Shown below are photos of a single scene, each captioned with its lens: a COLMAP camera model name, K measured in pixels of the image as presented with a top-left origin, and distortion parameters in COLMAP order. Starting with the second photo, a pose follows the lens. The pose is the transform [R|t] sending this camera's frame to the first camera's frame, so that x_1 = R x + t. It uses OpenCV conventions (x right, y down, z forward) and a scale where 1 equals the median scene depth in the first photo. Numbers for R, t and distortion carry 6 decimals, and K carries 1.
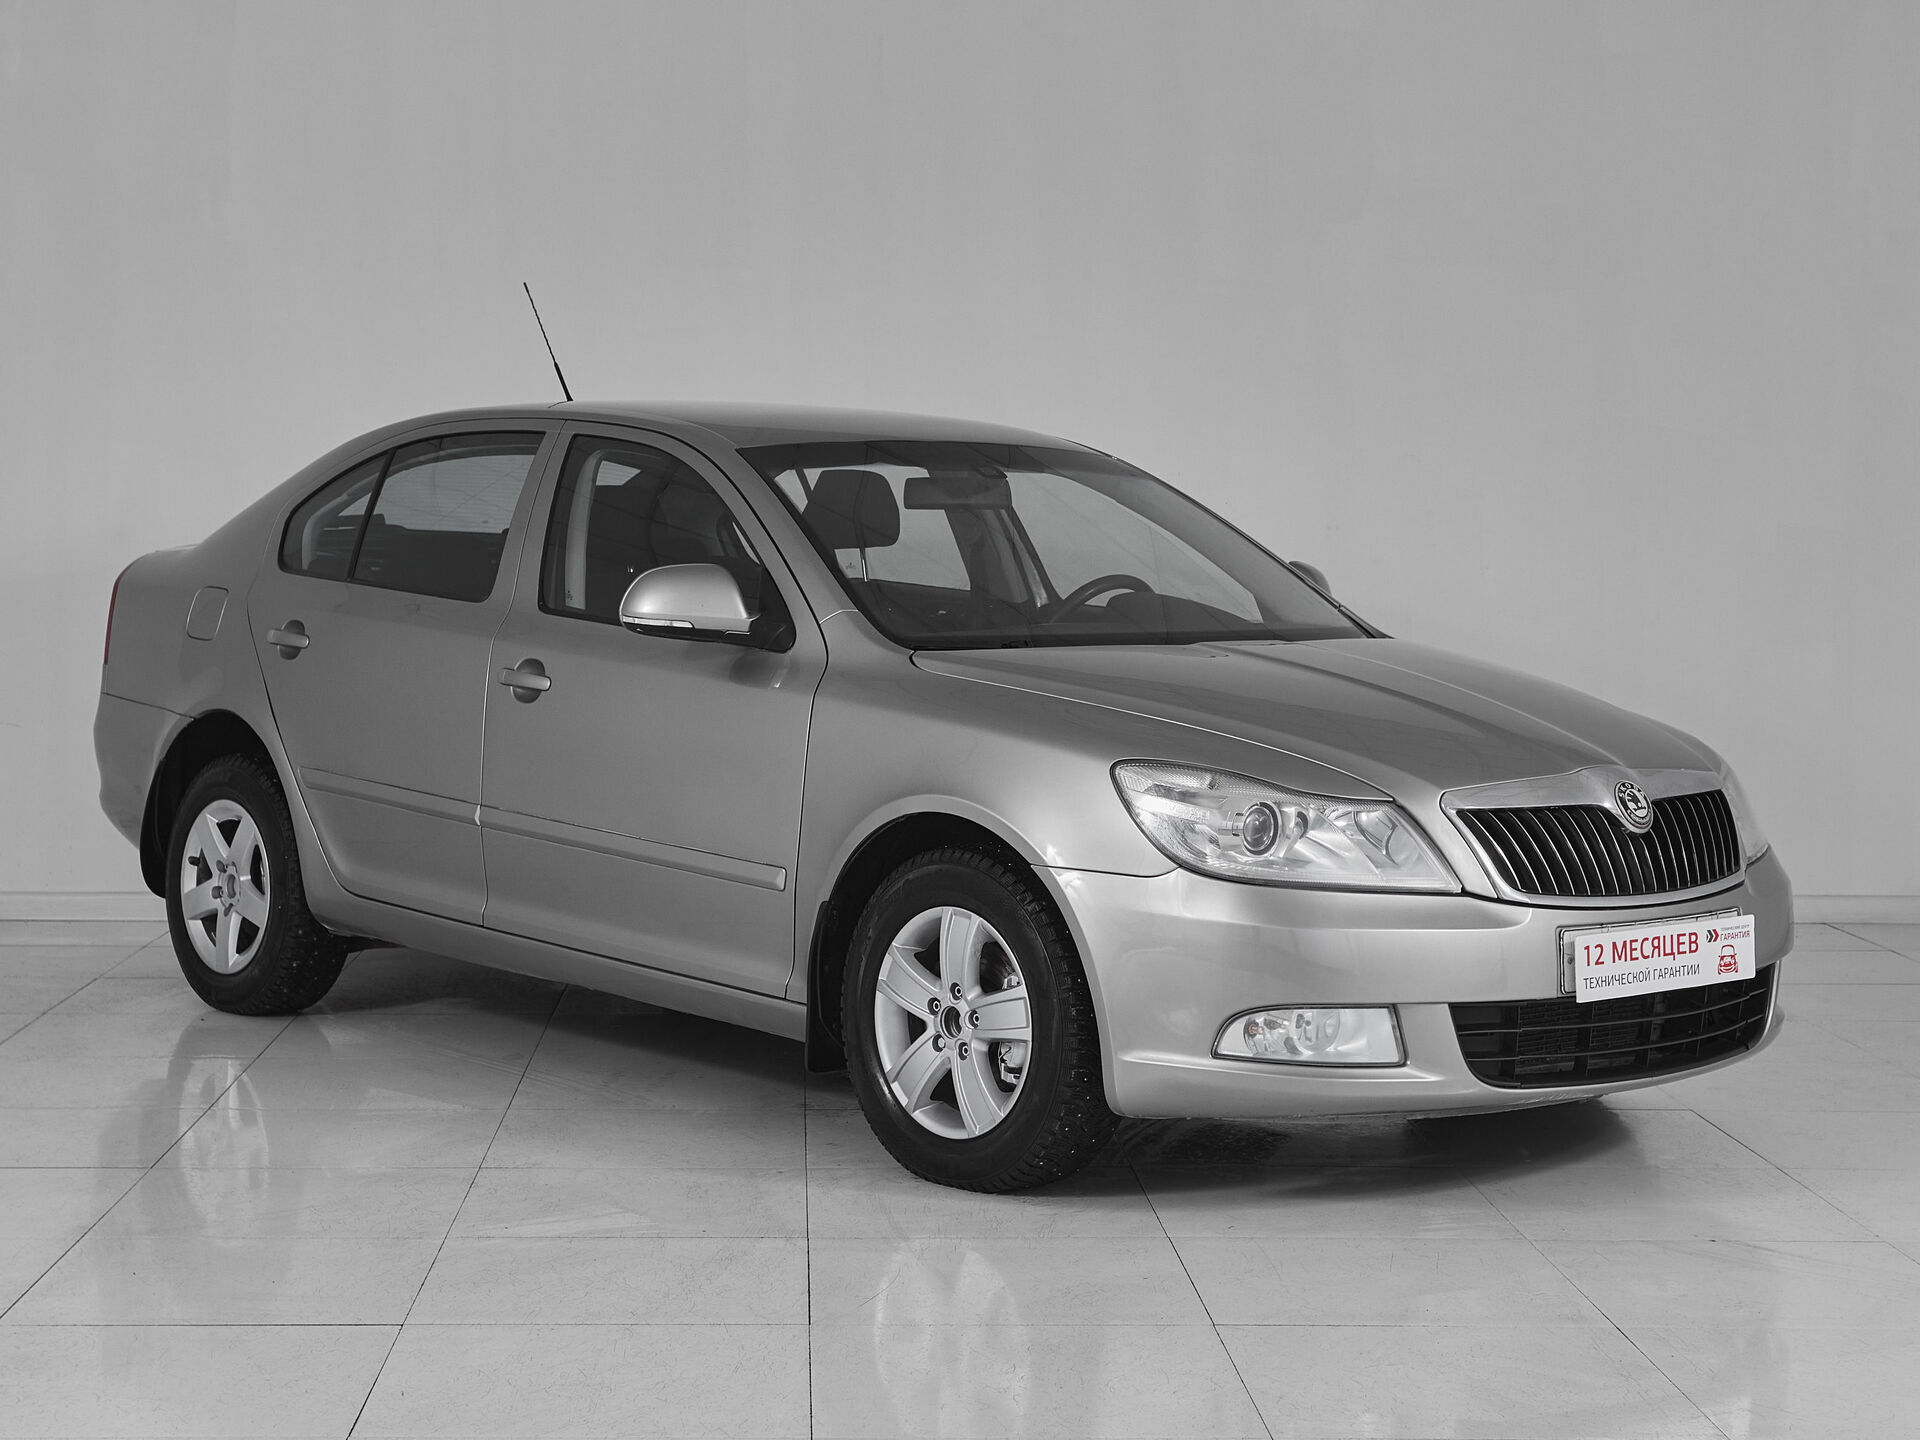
lens RADIAL K [[3331.9, 0, 960.0], [0, 3331.9, 720.0], [0, 0, 1]] dist [0.257909, 0.059356]
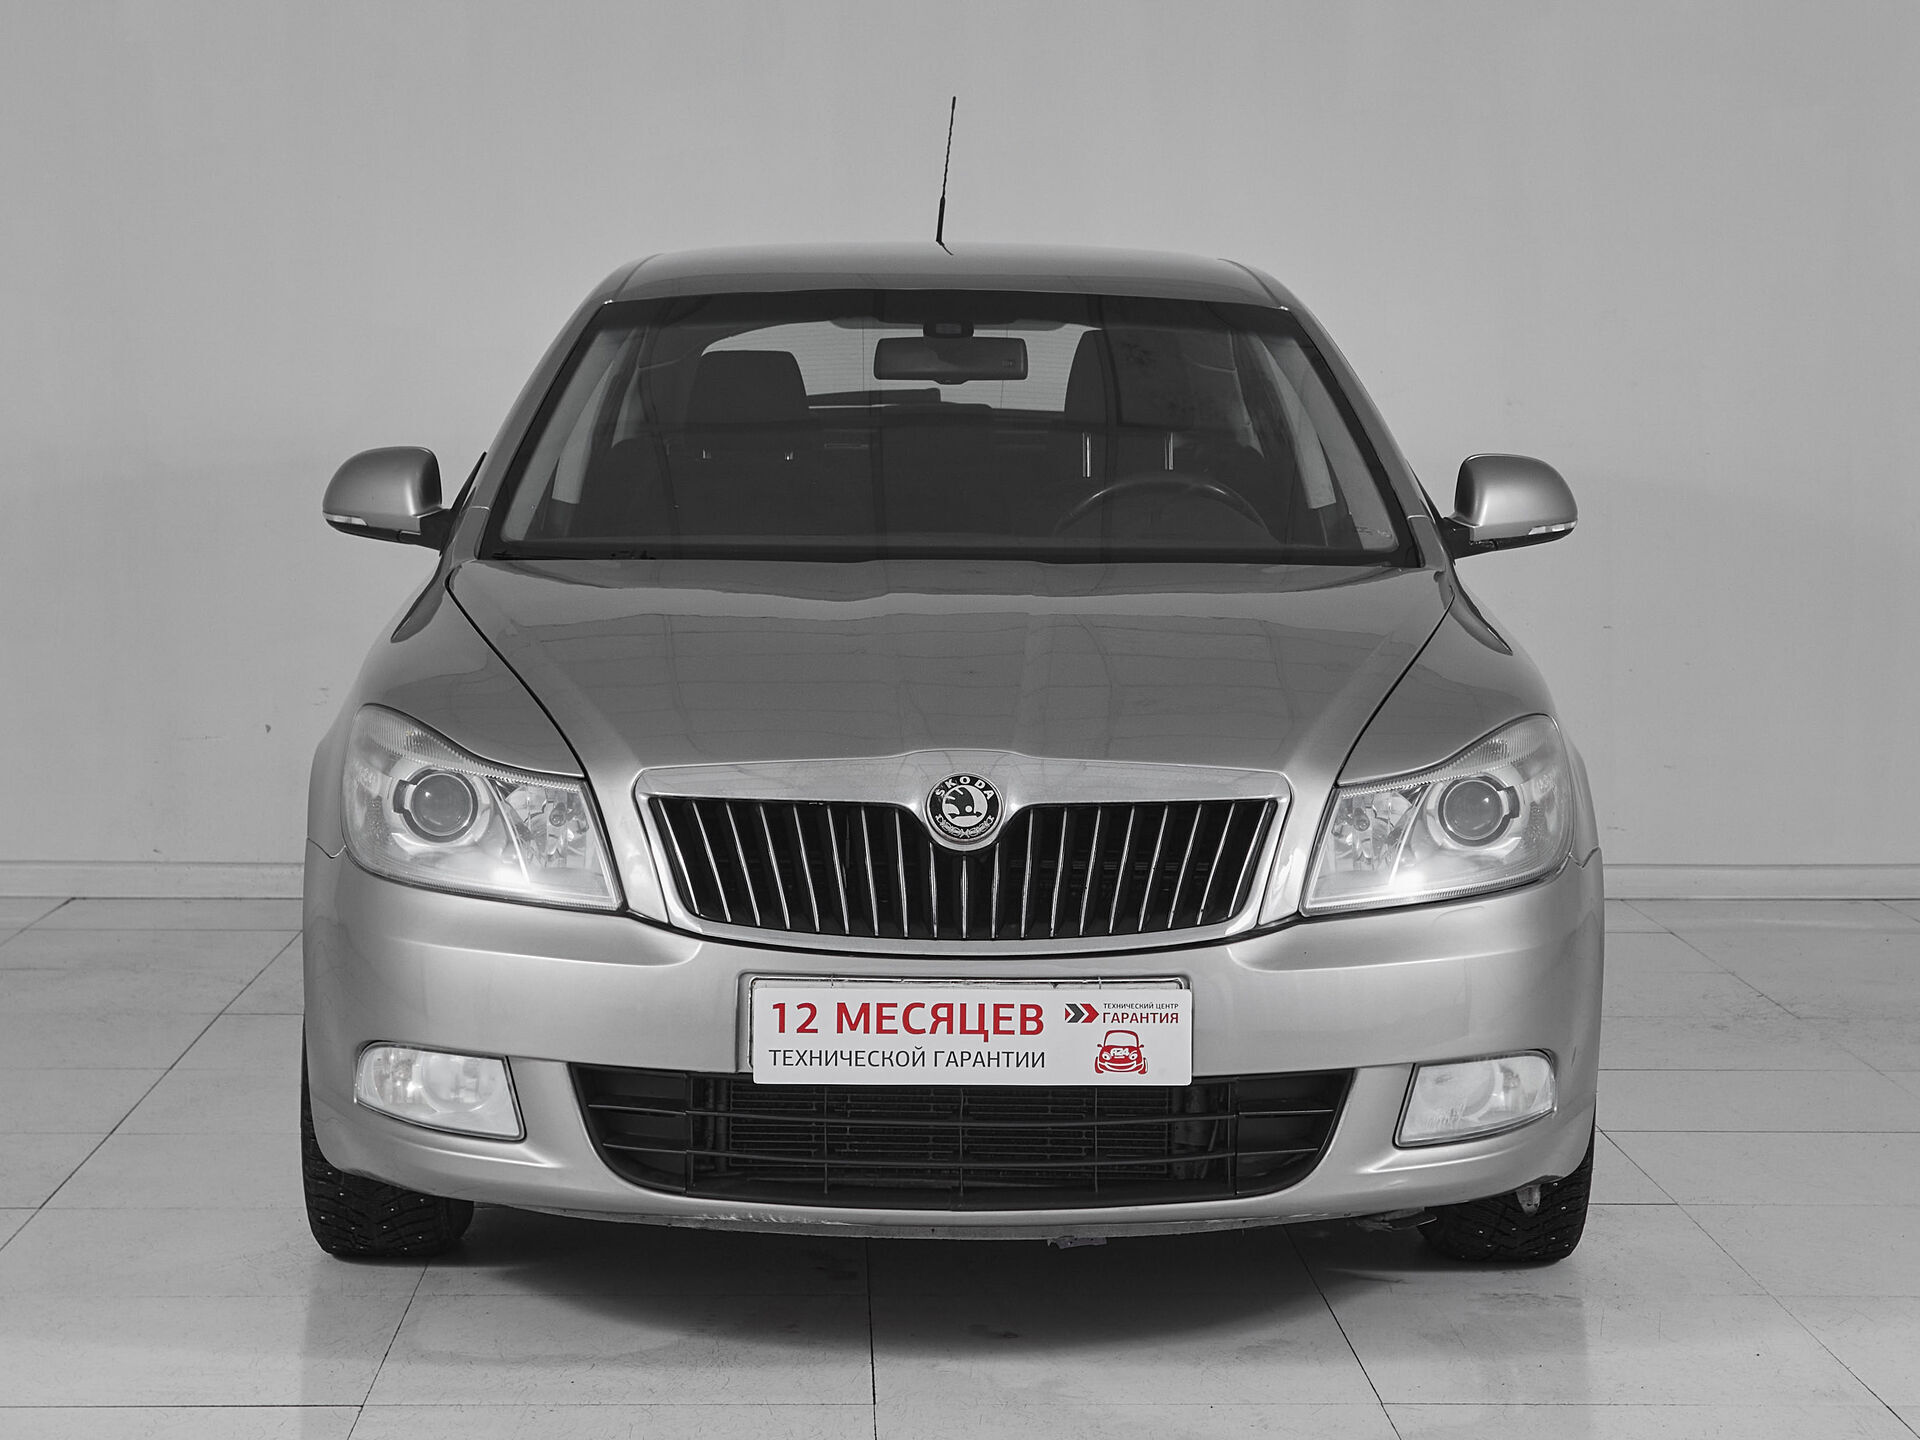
lens RADIAL K [[3331.9, 0, 960.0], [0, 3331.9, 720.0], [0, 0, 1]] dist [0.257909, 0.059356]
pose [[0.740635, 0.047224, -0.670247, 0.663169], [-0.042731, 0.998818, 0.023156, -0.008510], [0.670548, 0.011491, 0.741777, 0.508267]]
